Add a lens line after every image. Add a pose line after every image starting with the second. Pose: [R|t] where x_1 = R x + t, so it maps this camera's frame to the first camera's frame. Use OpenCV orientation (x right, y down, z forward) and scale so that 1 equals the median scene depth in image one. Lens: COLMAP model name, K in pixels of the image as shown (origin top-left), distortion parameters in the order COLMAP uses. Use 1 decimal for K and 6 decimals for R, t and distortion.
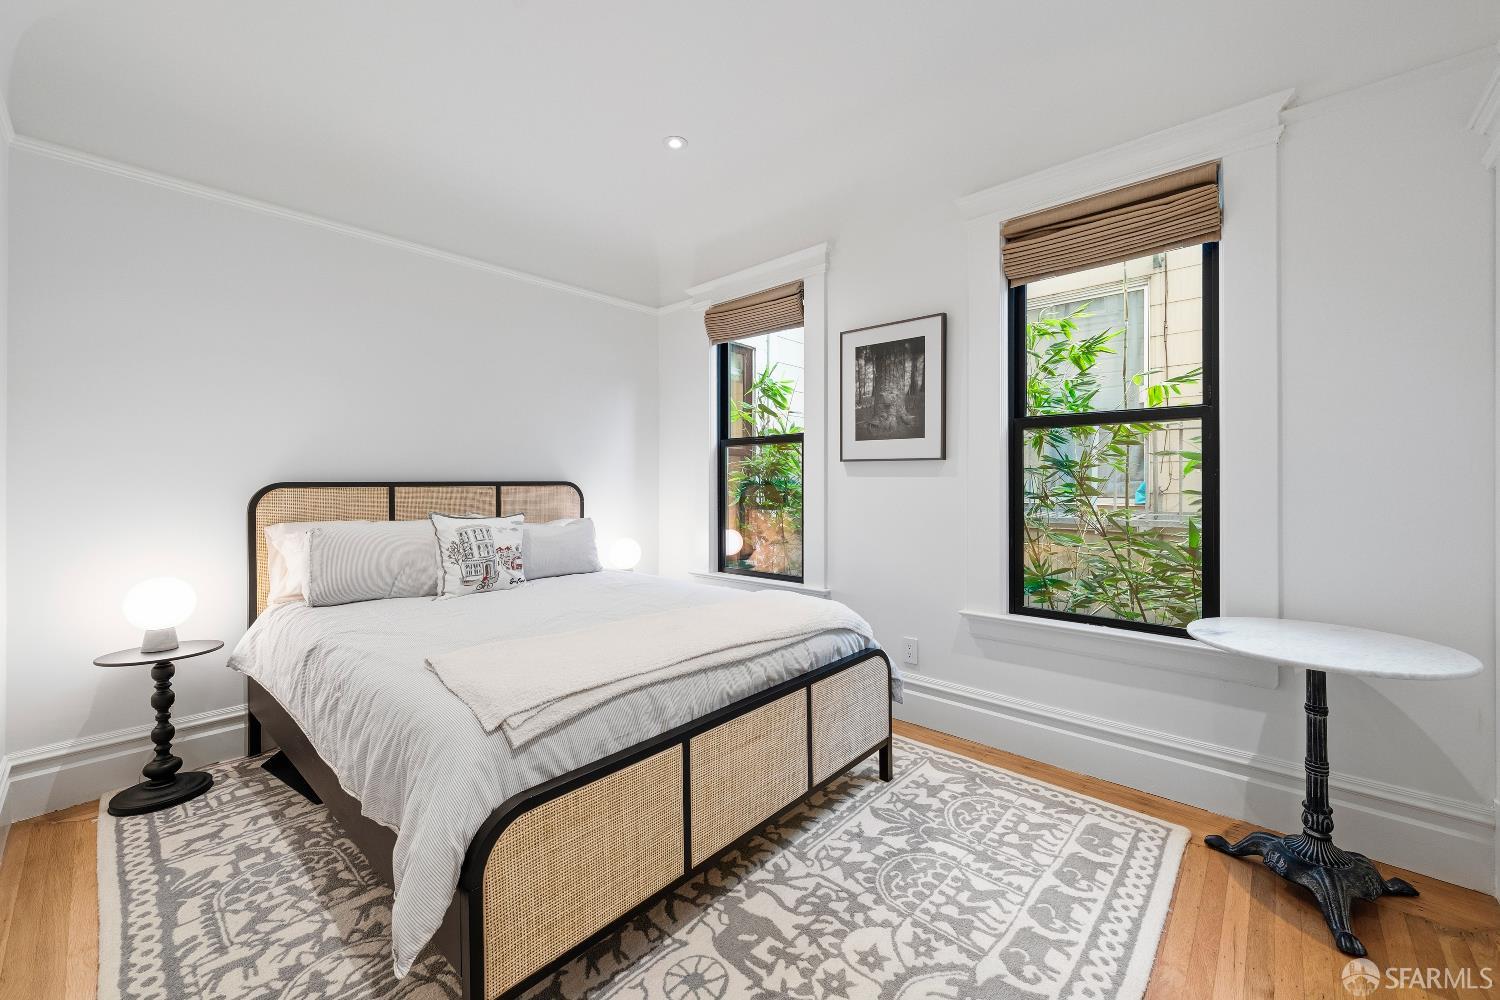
lens RADIAL K [[590.4, 0, 751.7], [0, 590.4, 489.3], [0, 0, 1]] dist [0.002430, 0.000102]
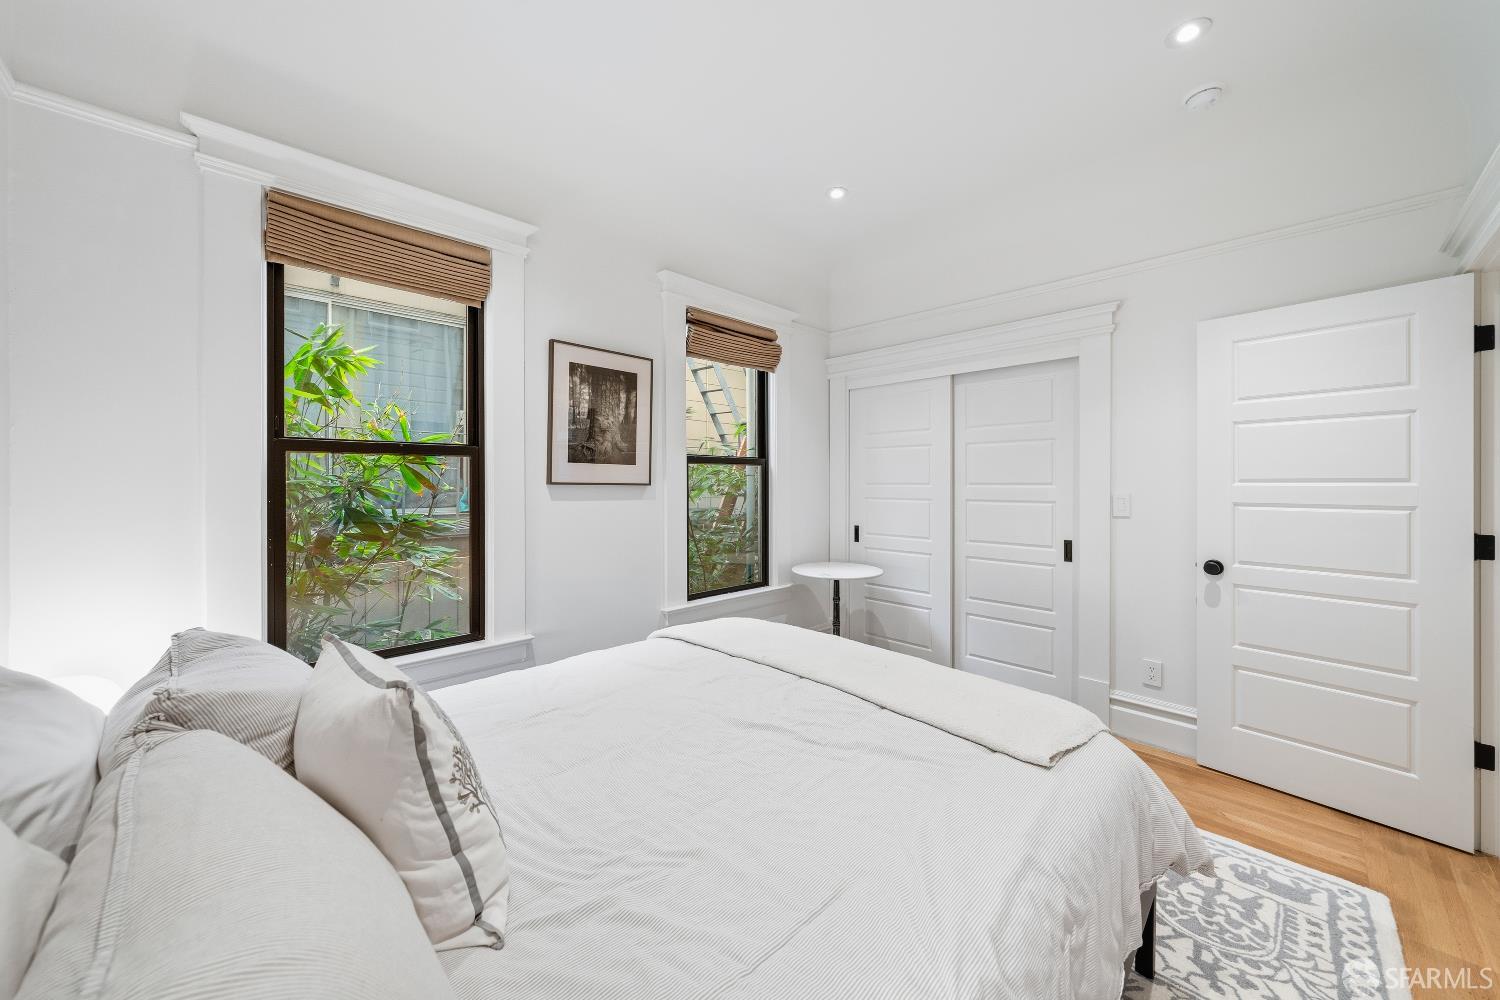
lens RADIAL K [[558.6, 0, 750.8], [0, 558.6, 490.7], [0, 0, 1]] dist [-0.000149, -0.000028]
pose [[0.042516, -0.007109, 0.999070, -0.712541], [0.018822, 0.999803, 0.006314, -0.039852], [-0.998918, 0.018536, 0.042642, 0.705258]]
